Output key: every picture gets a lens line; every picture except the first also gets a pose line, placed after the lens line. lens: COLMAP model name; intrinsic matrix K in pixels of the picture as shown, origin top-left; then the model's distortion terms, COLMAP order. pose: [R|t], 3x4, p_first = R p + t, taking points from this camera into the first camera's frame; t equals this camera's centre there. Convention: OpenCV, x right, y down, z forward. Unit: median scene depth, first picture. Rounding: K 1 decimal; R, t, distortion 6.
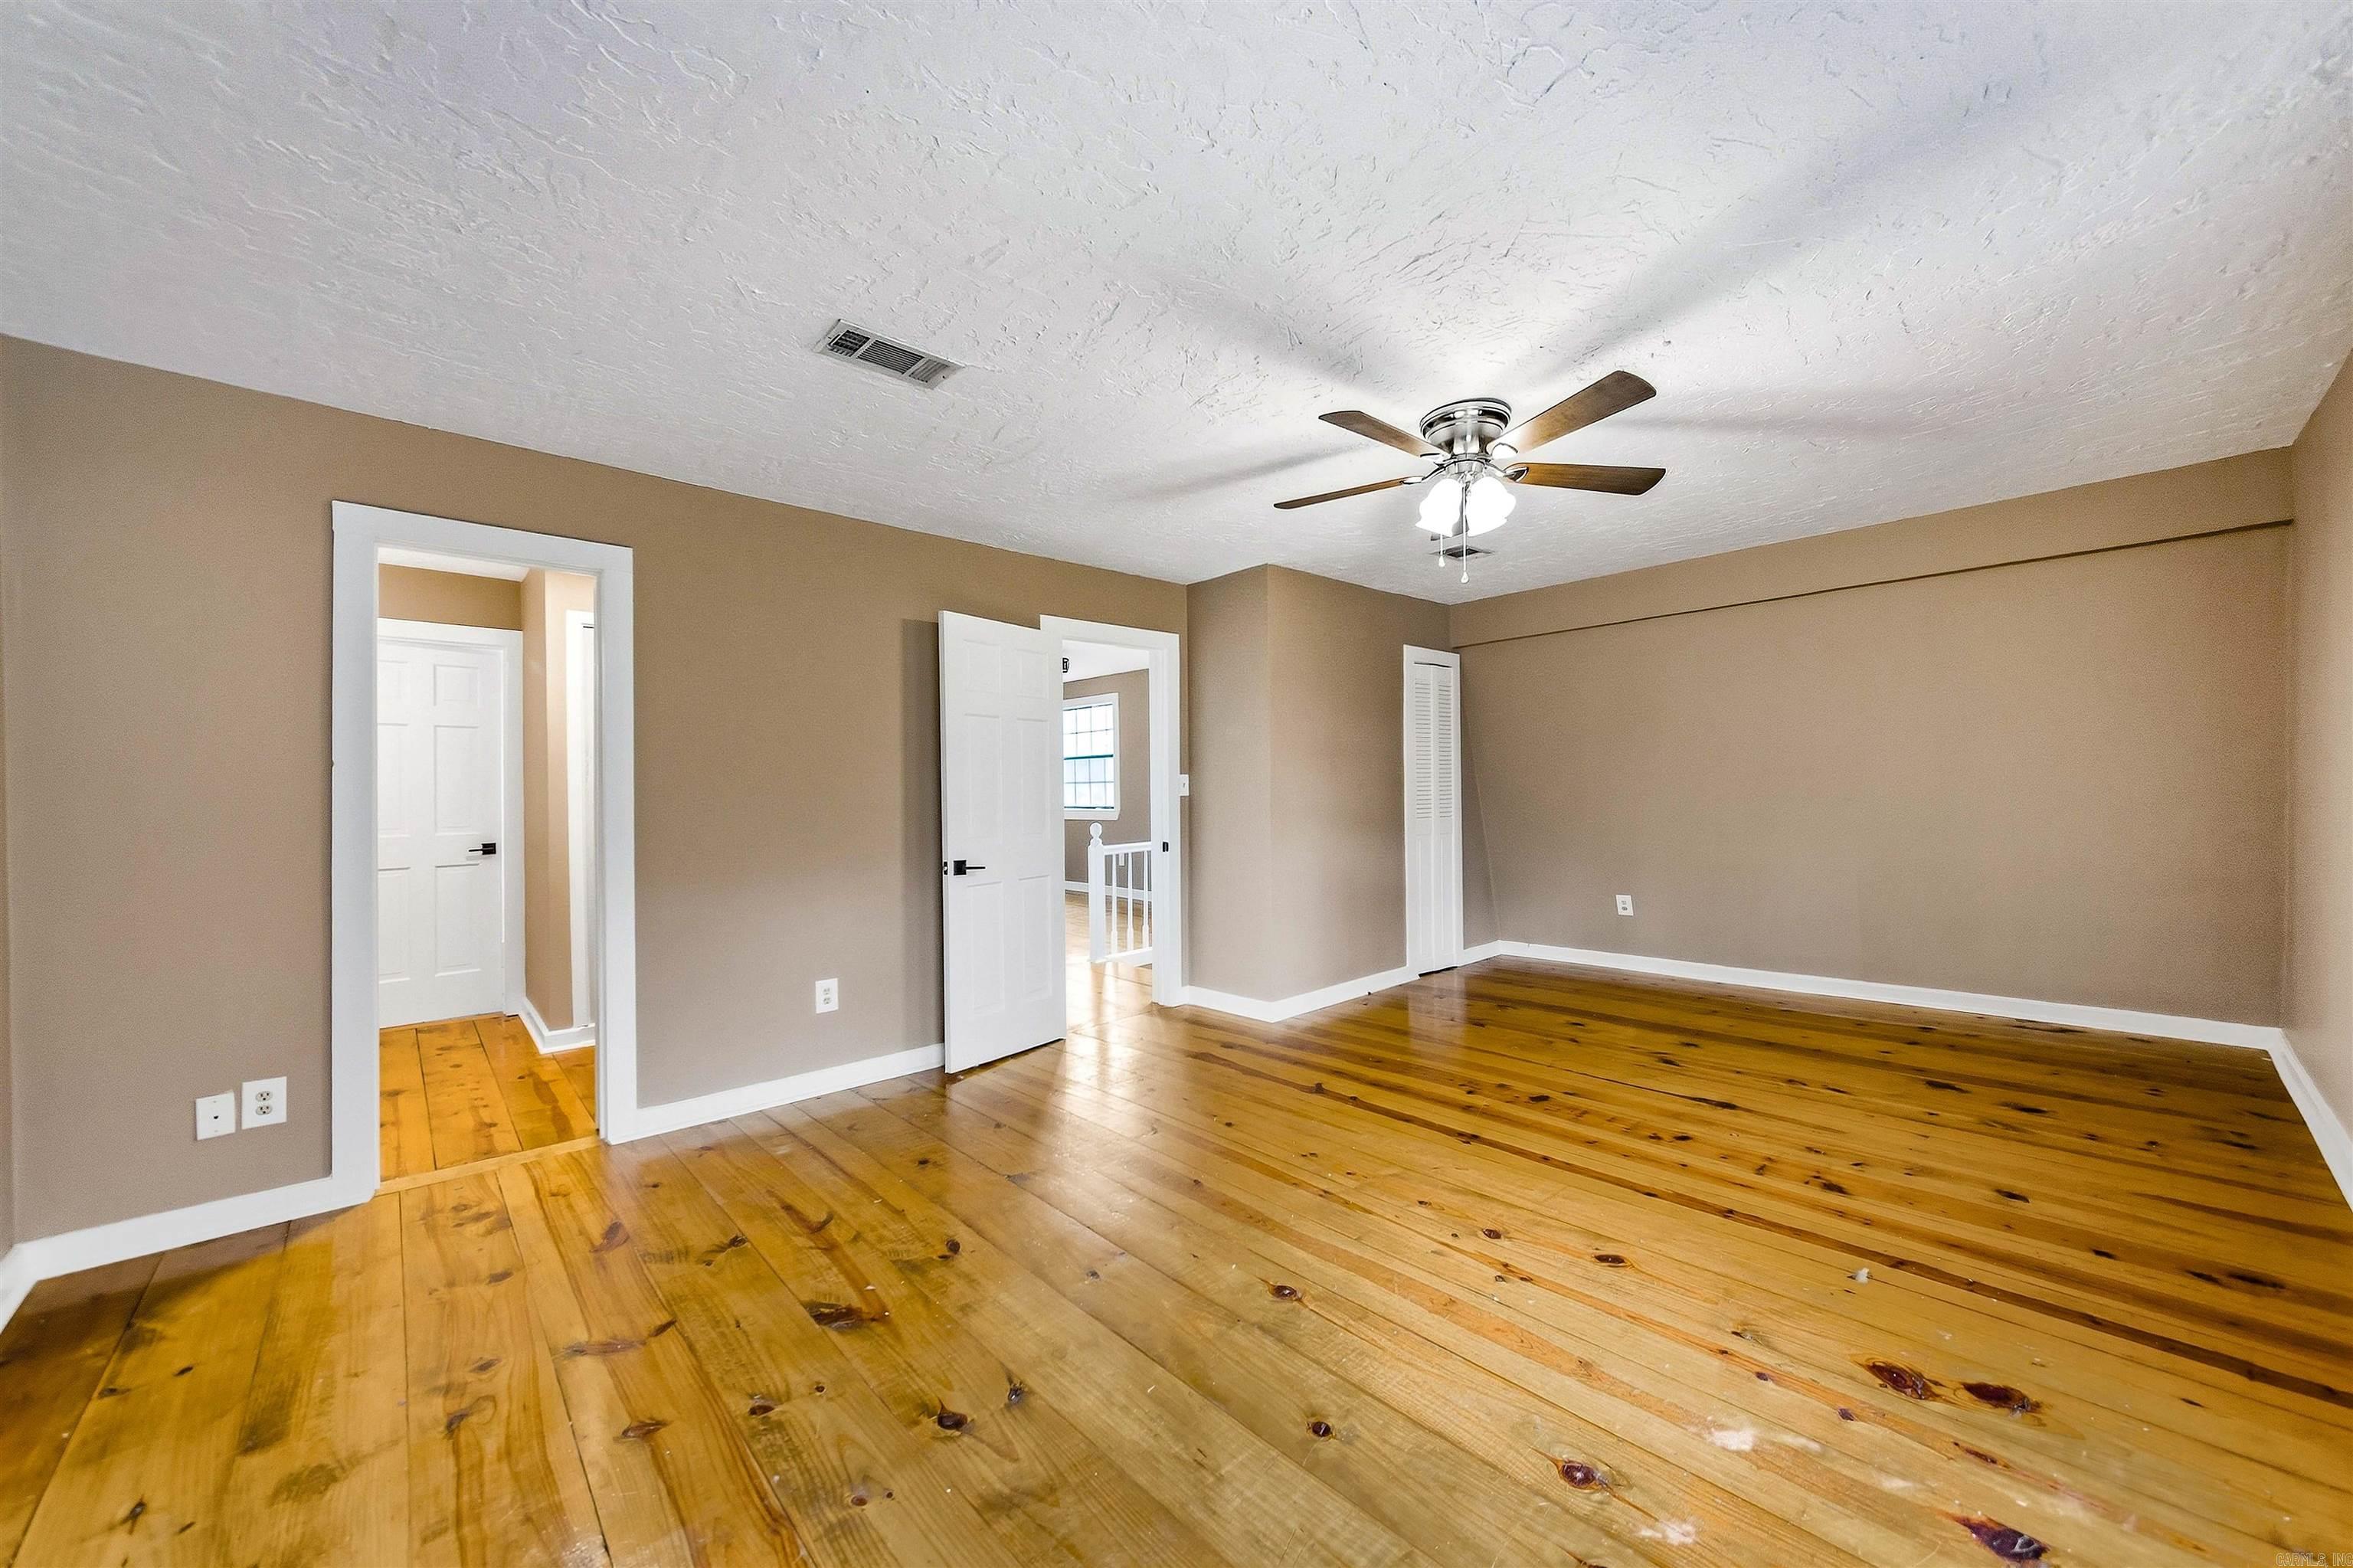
lens RADIAL K [[869.2, 0, 1168.5], [0, 869.2, 789.7], [0, 0, 1]] dist [-0.002142, -0.000199]
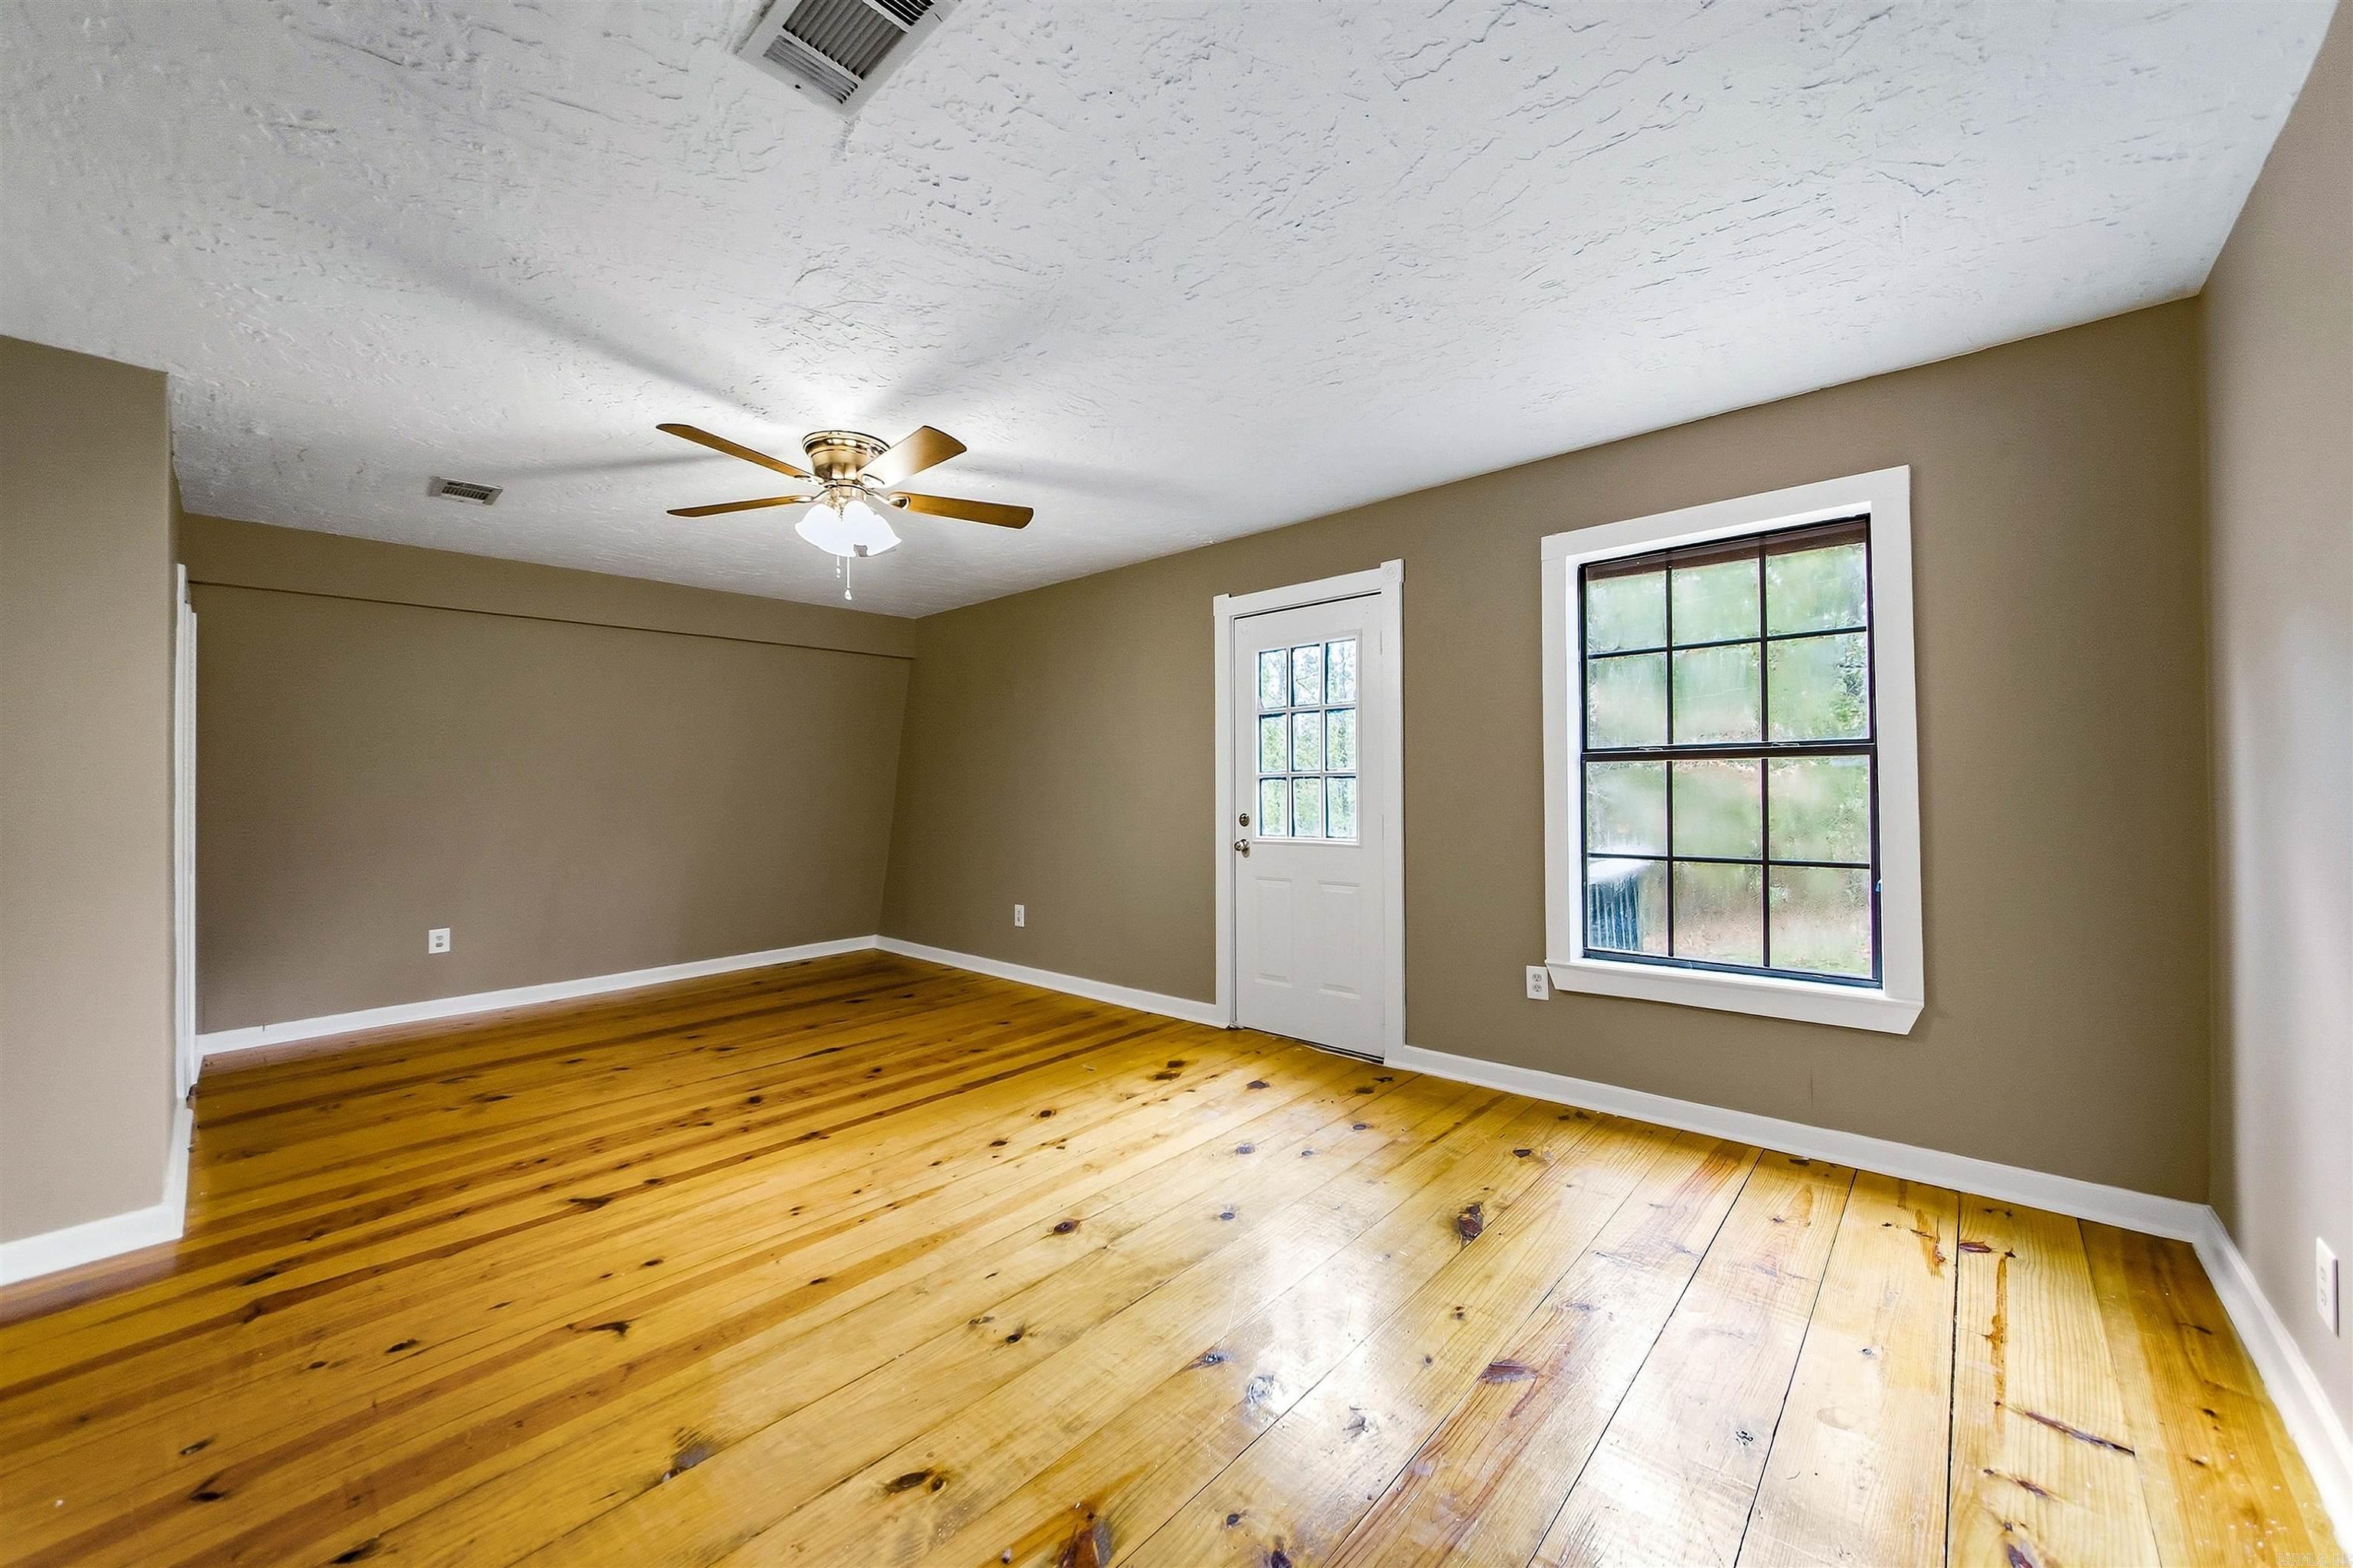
lens RADIAL K [[869.2, 0, 1168.5], [0, 869.2, 789.7], [0, 0, 1]] dist [-0.002142, -0.000199]
pose [[-0.088886, 0.017193, 0.995893, -0.789423], [0.010143, 0.999815, -0.016355, 0.010933], [-0.995990, 0.008648, -0.089044, 0.726839]]
